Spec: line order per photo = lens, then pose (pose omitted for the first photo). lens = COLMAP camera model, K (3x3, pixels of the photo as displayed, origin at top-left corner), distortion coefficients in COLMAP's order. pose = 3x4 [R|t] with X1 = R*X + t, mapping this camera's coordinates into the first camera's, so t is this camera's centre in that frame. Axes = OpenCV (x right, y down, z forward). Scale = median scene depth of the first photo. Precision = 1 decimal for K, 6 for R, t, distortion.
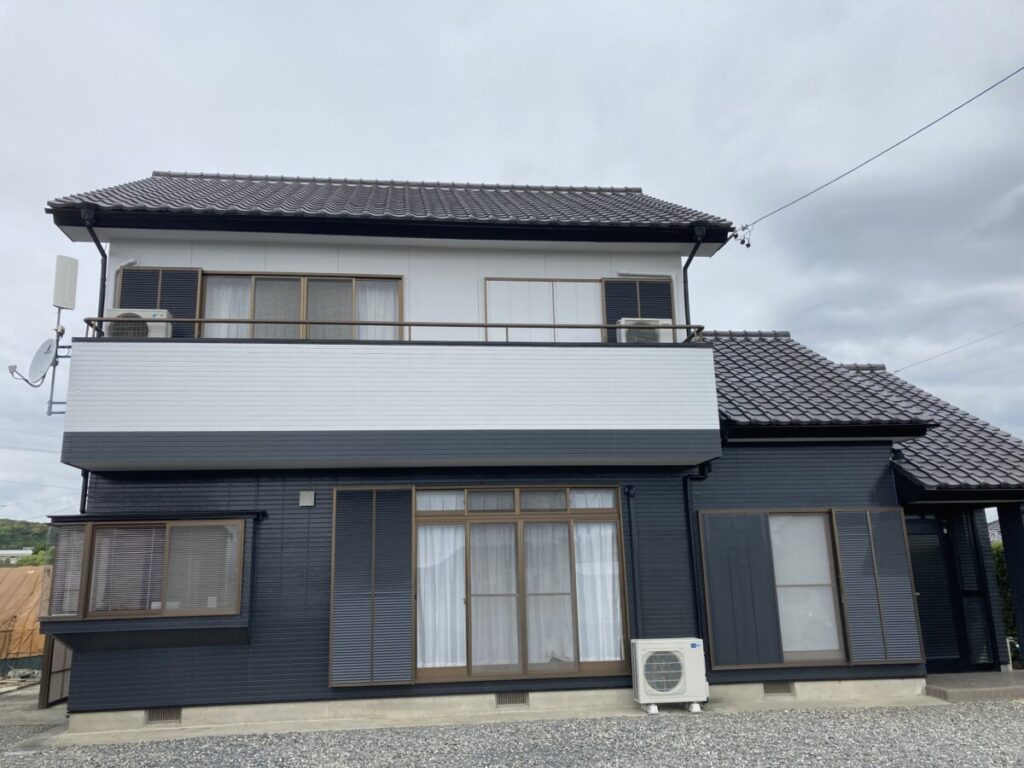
lens RADIAL K [[837.4, 0, 516.7], [0, 837.4, 387.3], [0, 0, 1]] dist [0.027233, -0.014436]
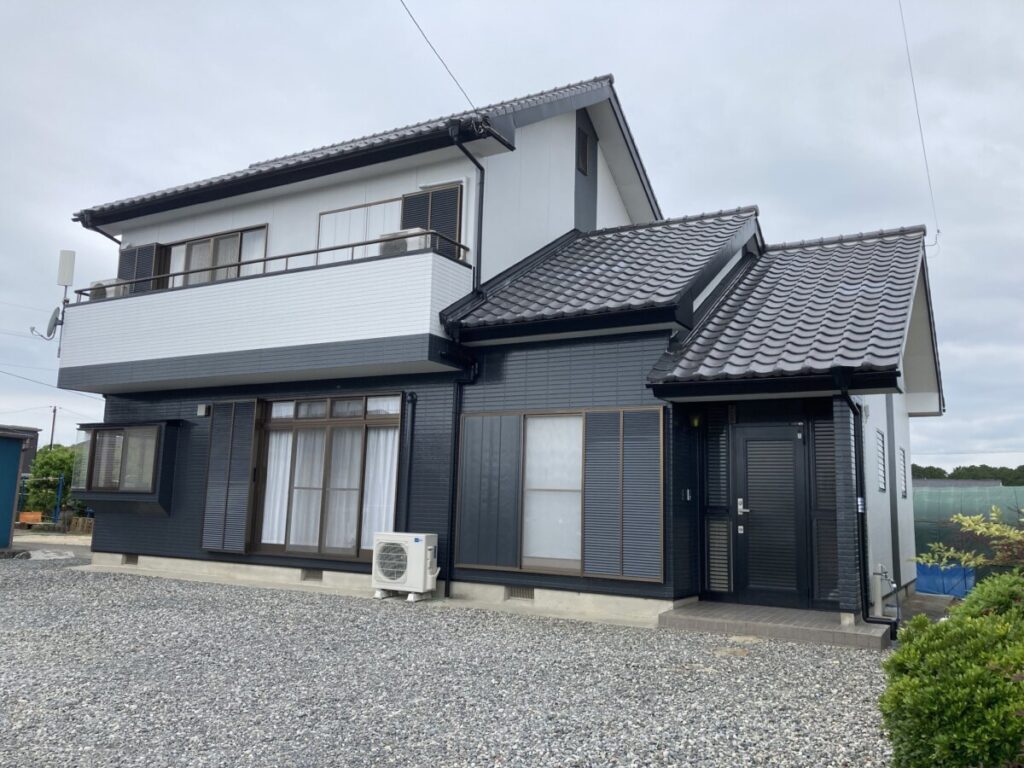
lens RADIAL K [[837.4, 0, 516.7], [0, 837.4, 387.3], [0, 0, 1]] dist [0.027233, -0.014436]
pose [[0.794170, -0.038435, -0.606479, 0.912684], [0.089435, 0.994523, 0.054085, 0.069583], [0.601079, -0.097193, 0.793258, 0.255041]]
